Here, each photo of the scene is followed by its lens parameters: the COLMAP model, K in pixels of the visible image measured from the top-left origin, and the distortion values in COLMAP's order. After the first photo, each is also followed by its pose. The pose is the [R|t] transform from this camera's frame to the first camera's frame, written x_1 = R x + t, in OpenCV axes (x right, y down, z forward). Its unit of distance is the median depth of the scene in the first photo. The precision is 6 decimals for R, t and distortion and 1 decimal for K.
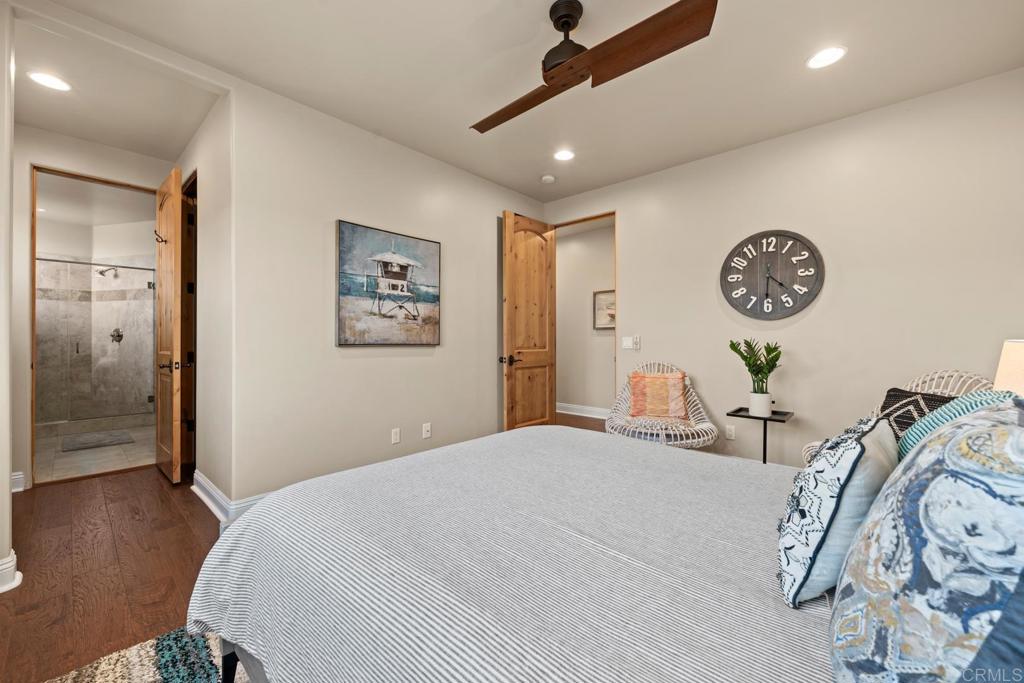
lens RADIAL K [[399.5, 0, 510.3], [0, 399.5, 336.8], [0, 0, 1]] dist [-0.001800, -0.000100]
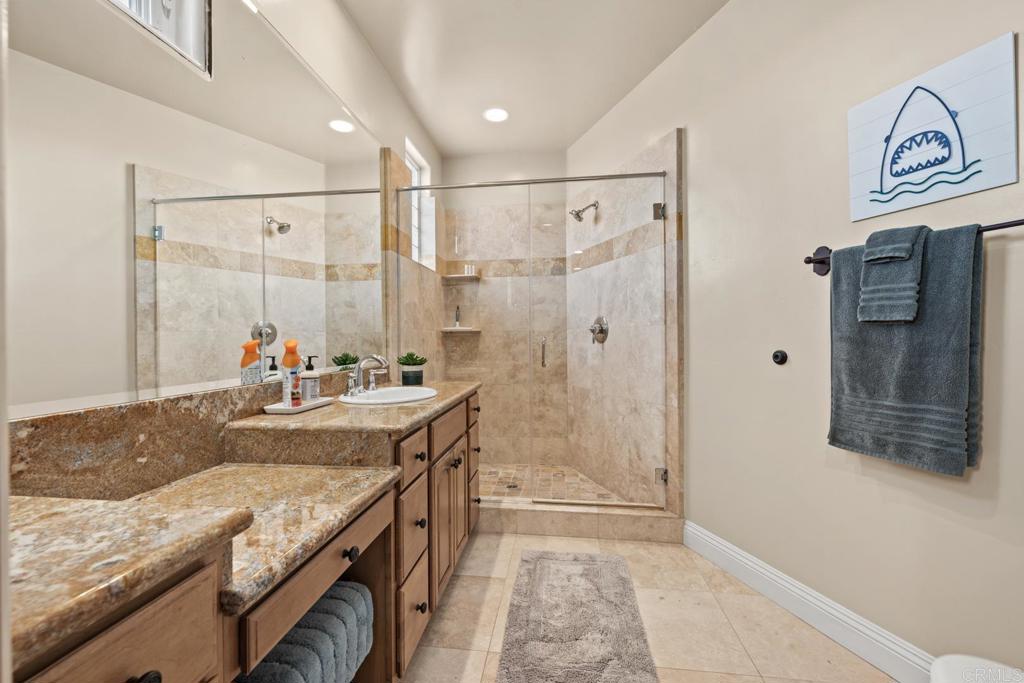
lens RADIAL K [[435.9, 0, 509.9], [0, 435.9, 341.7], [0, 0, 1]] dist [-0.000212, -0.000005]
pose [[0.575758, 0.001403, -0.817619, -0.590140], [0.009306, 0.999923, 0.008268, 0.005887], [0.817567, -0.012369, 0.575701, 0.577945]]
